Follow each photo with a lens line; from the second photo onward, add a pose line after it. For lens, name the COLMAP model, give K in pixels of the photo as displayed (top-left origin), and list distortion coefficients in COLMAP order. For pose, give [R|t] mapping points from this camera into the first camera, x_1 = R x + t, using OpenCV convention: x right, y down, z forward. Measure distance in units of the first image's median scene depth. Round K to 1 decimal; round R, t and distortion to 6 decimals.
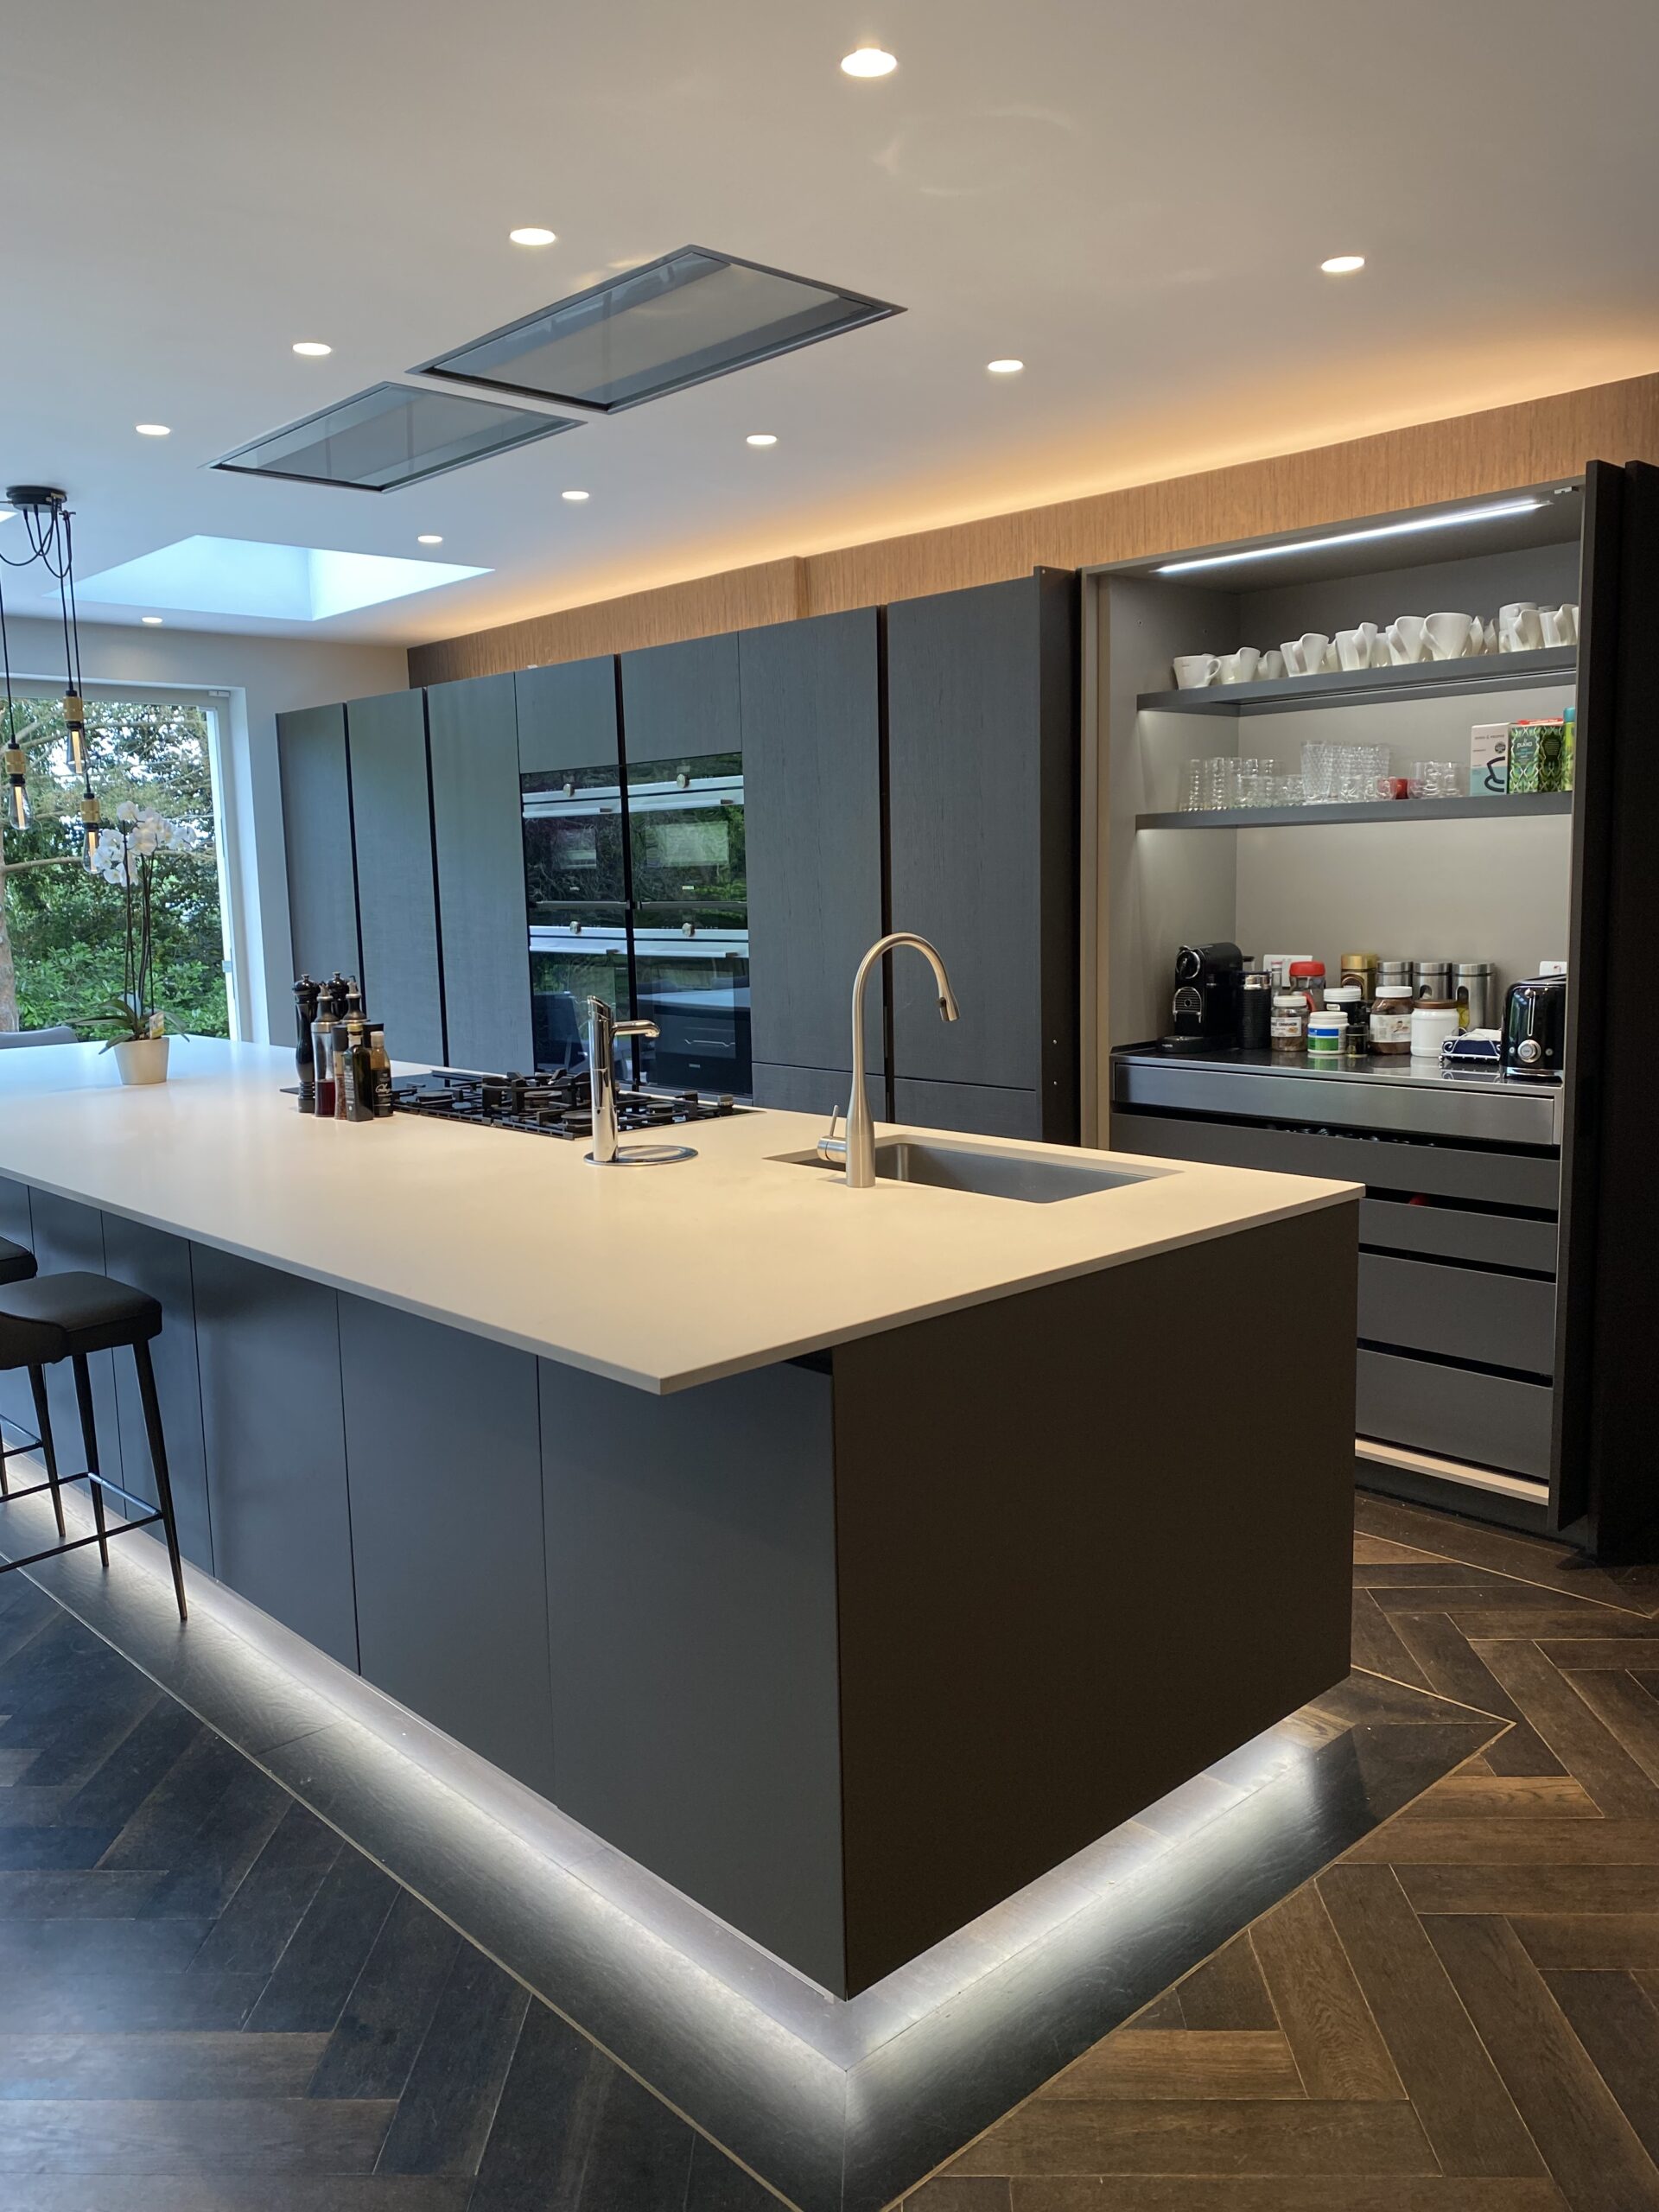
lens RADIAL K [[1692.0, 0, 816.6], [0, 1692.0, 1105.4], [0, 0, 1]] dist [0.053885, -0.079602]
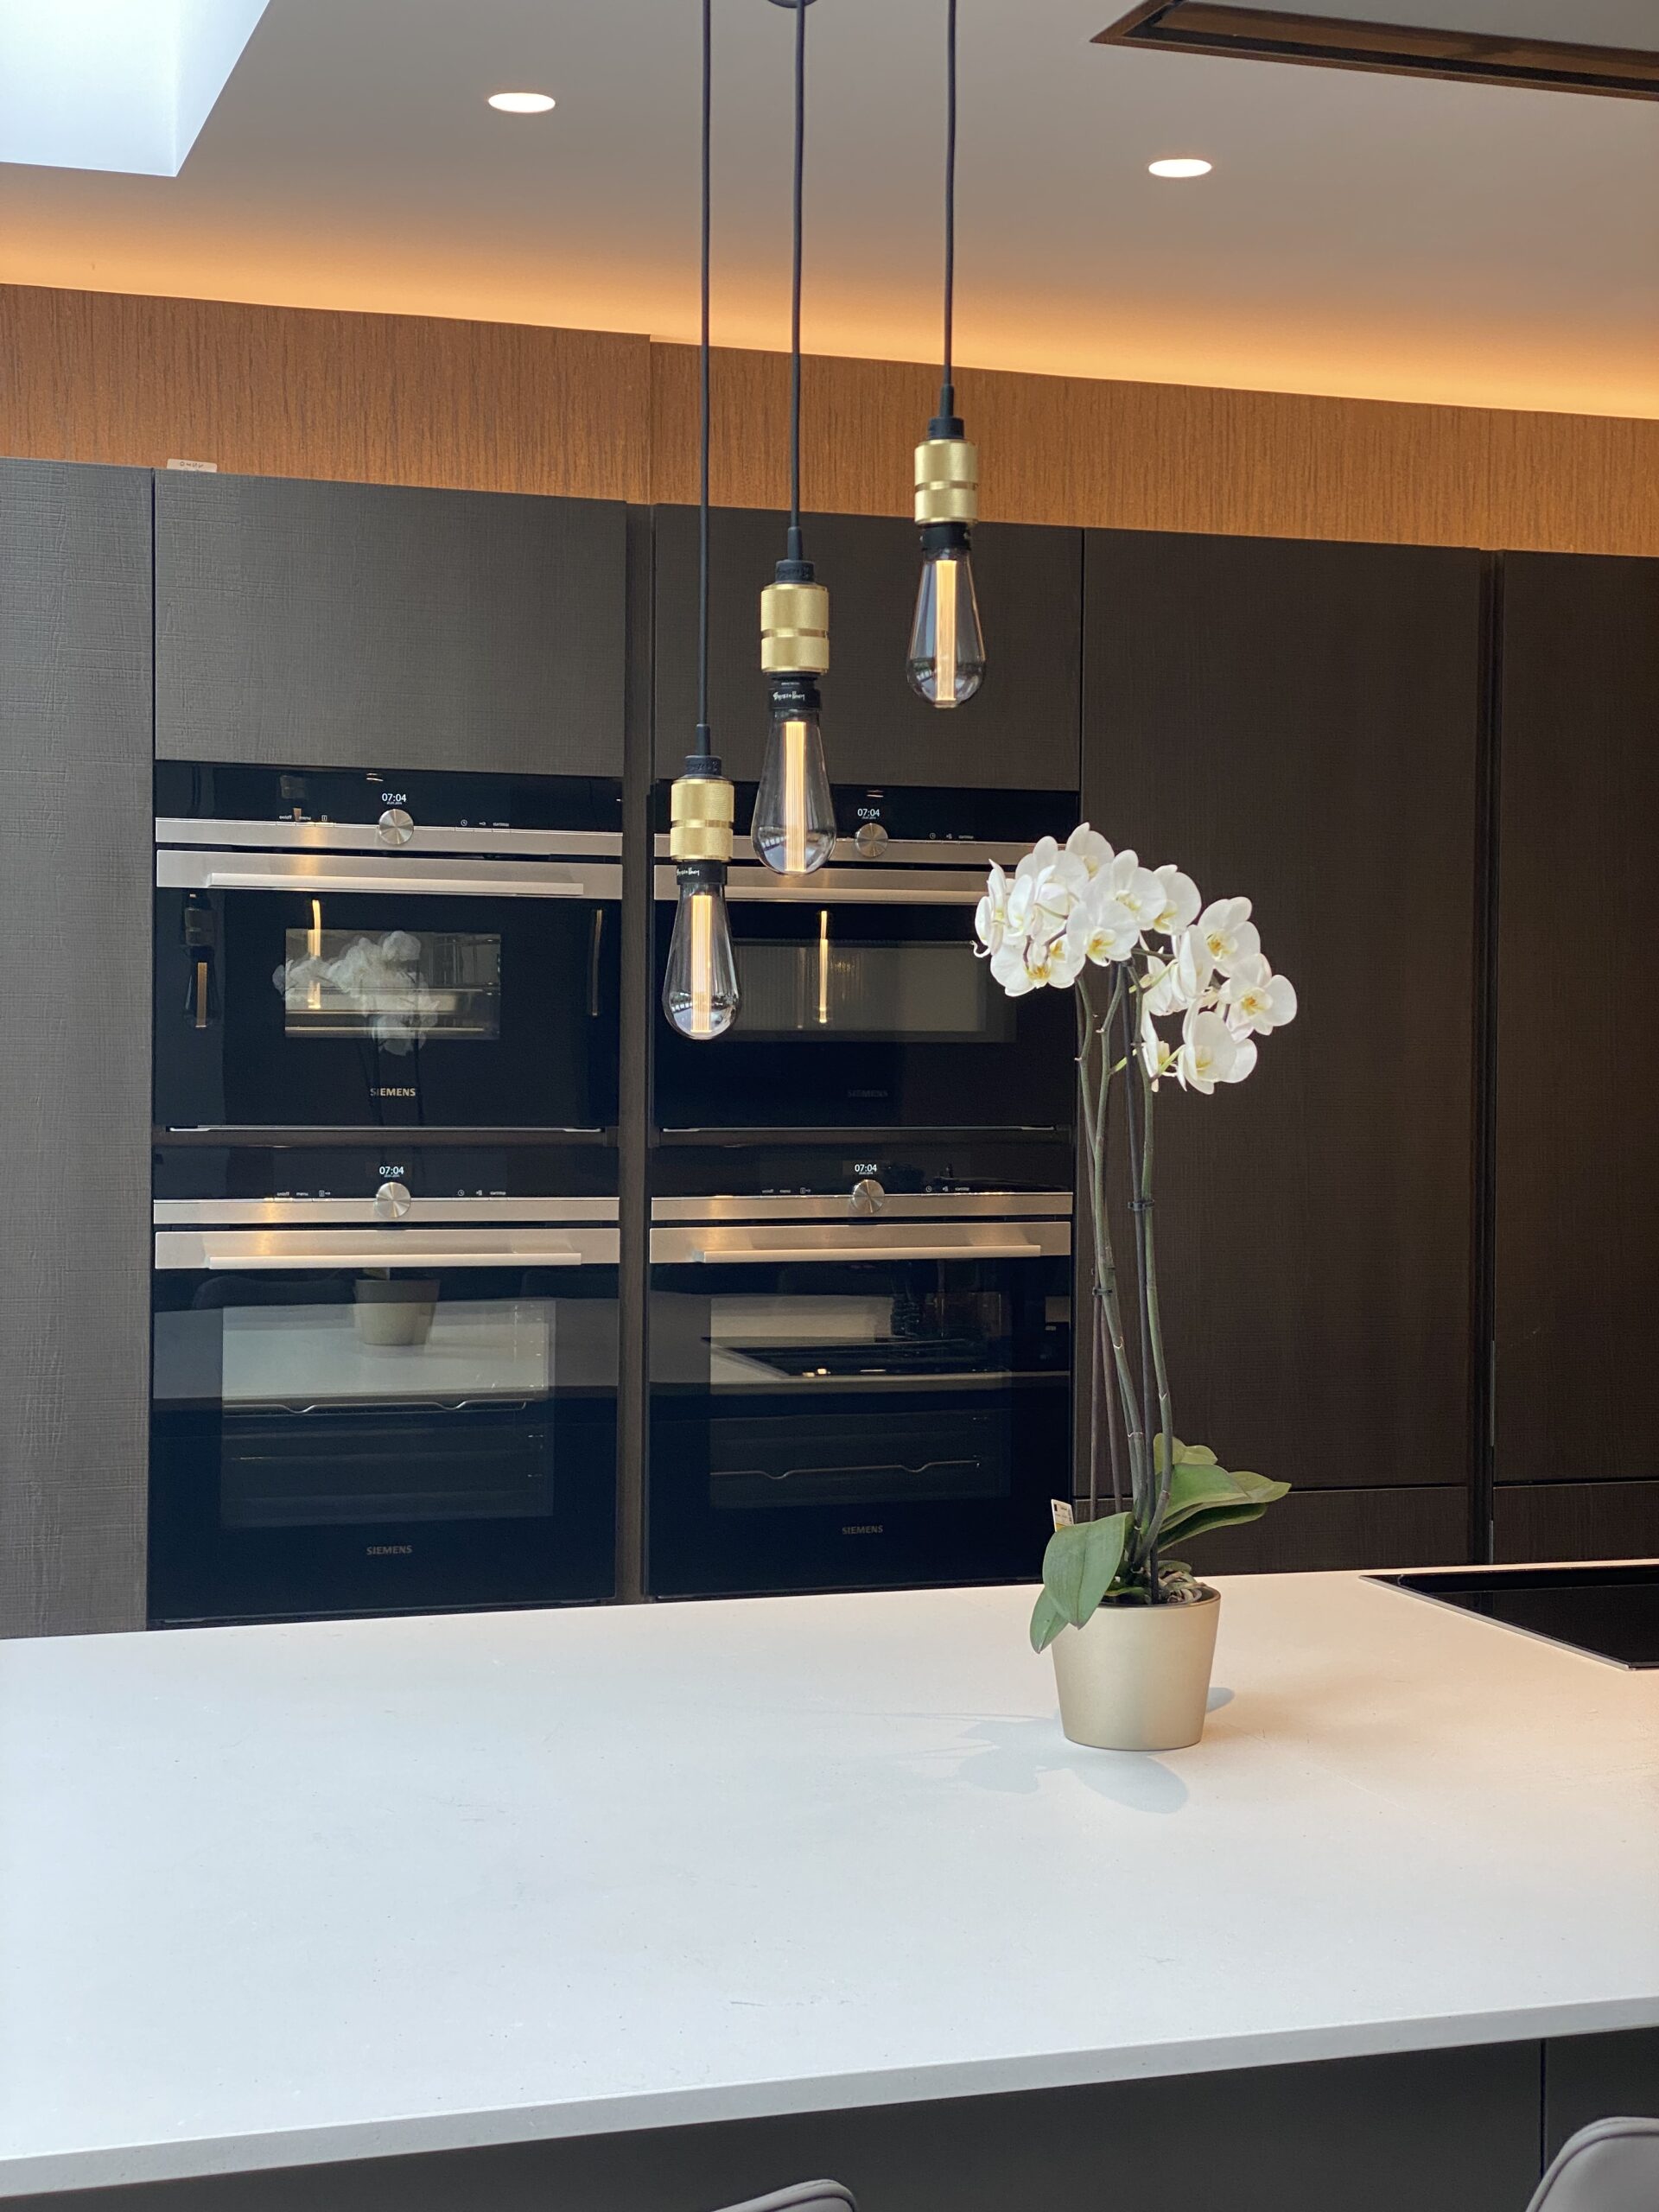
lens RADIAL K [[3232.9, 0, 827.9], [0, 3232.9, 1111.2], [0, 0, 1]] dist [0.128973, 0.000000]
pose [[0.420295, 0.003311, 0.907382, -1.008252], [0.105270, 0.993063, -0.052384, -0.107736], [-0.901261, 0.117536, 0.417031, 0.866672]]
